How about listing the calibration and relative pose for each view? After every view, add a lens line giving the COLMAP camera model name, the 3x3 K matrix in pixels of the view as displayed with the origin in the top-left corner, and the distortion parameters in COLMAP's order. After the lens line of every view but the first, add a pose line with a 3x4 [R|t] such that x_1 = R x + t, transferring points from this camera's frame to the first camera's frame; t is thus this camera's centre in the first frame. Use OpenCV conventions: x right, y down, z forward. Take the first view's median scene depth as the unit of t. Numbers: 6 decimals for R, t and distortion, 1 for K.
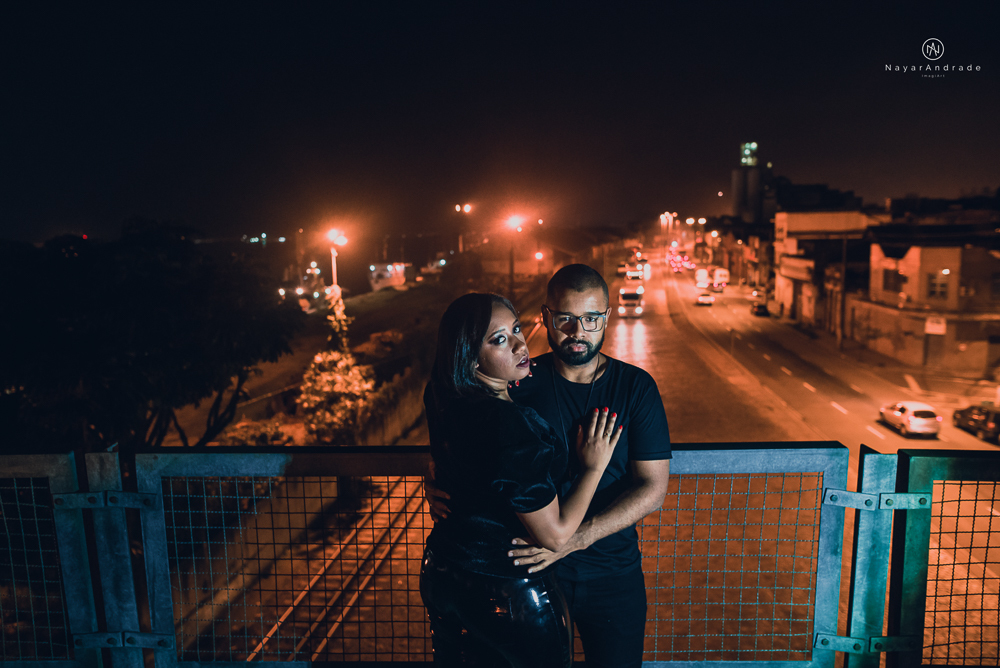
lens RADIAL K [[701.2, 0, 500.0], [0, 701.2, 334.0], [0, 0, 1]] dist [-0.053387, -0.003239]
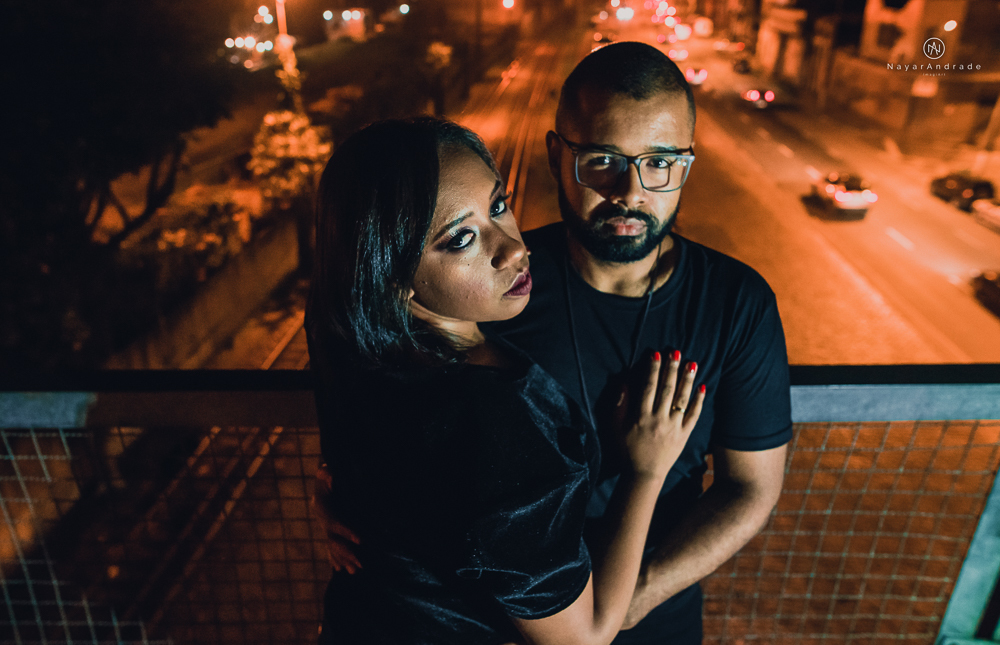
lens RADIAL K [[700.9, 0, 466.1], [0, 700.9, 296.7], [0, 0, 1]] dist [-0.024163, 0.003726]
pose [[0.999965, 0.007620, 0.003441, 0.000859], [-0.008284, 0.958654, 0.284455, -0.067634], [-0.001131, -0.284473, 0.958683, 0.519149]]
